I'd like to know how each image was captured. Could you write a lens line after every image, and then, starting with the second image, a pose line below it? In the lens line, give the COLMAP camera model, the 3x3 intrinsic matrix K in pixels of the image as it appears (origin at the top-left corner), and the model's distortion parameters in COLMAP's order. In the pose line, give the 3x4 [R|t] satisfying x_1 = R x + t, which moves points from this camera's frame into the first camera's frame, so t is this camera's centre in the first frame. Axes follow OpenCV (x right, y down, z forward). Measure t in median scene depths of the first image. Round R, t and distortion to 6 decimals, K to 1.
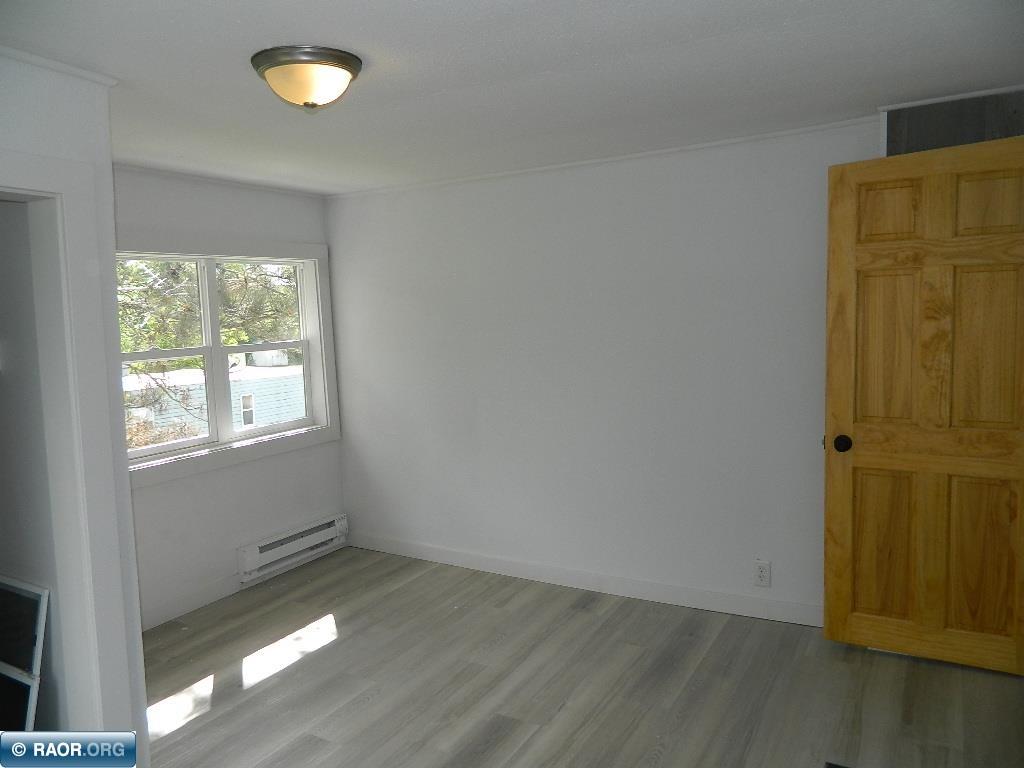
lens RADIAL K [[759.6, 0, 509.6], [0, 759.6, 382.9], [0, 0, 1]] dist [0.003170, -0.008258]
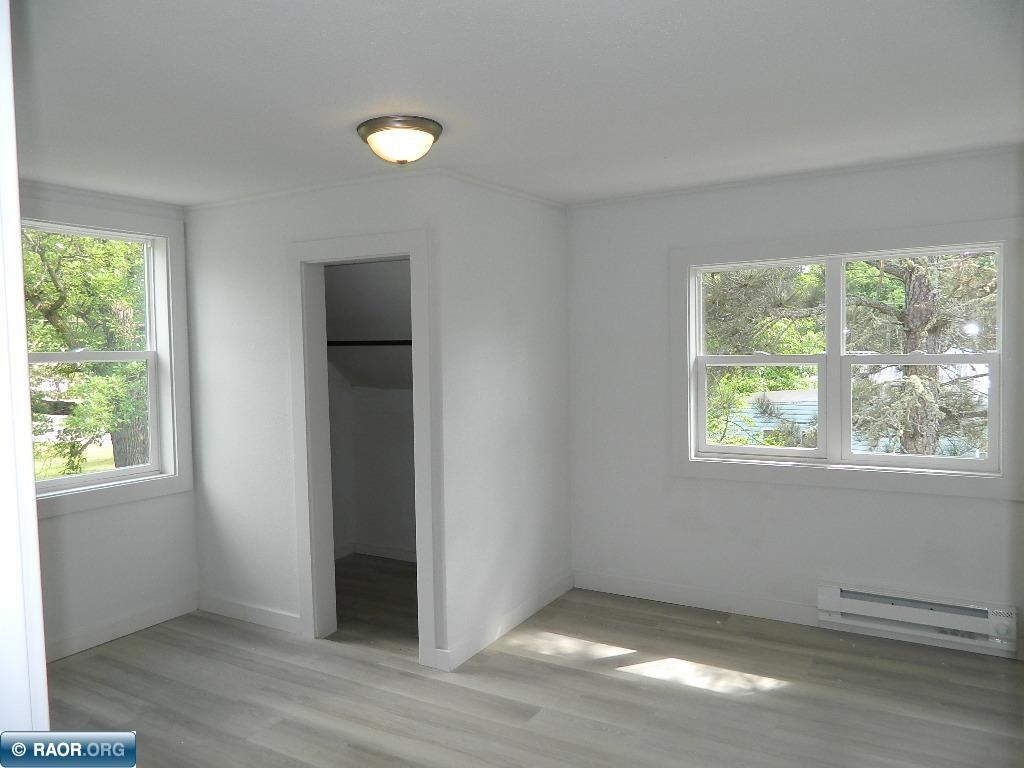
lens RADIAL K [[759.6, 0, 510.1], [0, 759.6, 382.4], [0, 0, 1]] dist [0.003170, -0.008258]
pose [[-0.024020, 0.086844, -0.995932, 0.529400], [-0.075346, 0.993229, 0.088425, -0.066026], [0.996868, 0.077163, -0.017314, 0.637631]]
